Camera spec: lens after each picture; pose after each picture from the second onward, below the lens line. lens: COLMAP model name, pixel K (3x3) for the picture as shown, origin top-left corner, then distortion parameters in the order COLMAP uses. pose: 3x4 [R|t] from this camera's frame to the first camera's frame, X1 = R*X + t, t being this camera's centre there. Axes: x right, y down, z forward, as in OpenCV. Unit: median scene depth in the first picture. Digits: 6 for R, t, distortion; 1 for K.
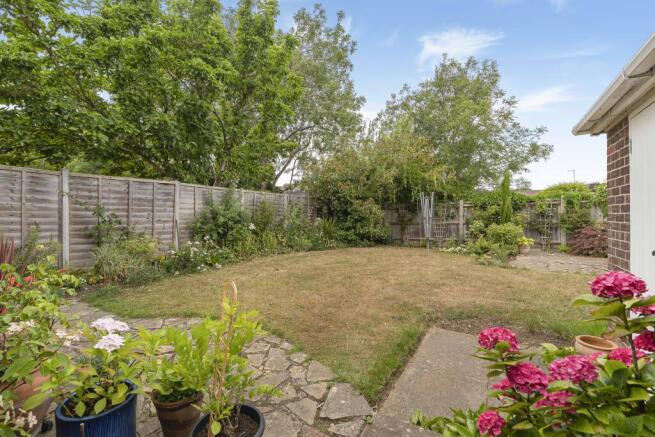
lens RADIAL K [[287.2, 0, 327.5], [0, 287.2, 218.5], [0, 0, 1]] dist [-0.002635, -0.000664]
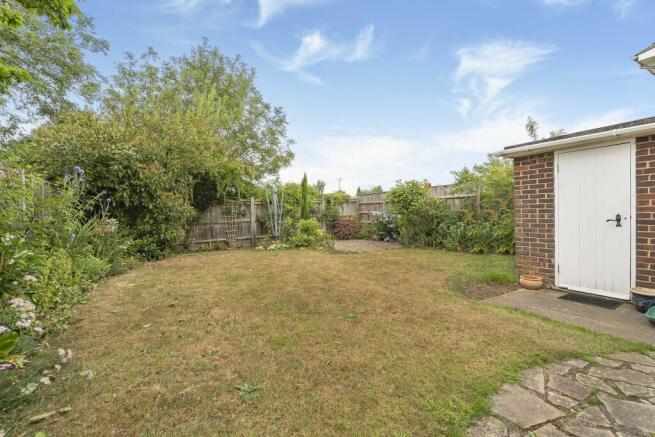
lens RADIAL K [[287.2, 0, 327.5], [0, 287.2, 218.5], [0, 0, 1]] dist [-0.002635, -0.000664]
pose [[0.481765, -0.027435, 0.875871, -0.336491], [0.030265, 0.999434, 0.014658, 0.002424], [-0.875777, 0.019447, 0.482323, 0.351526]]
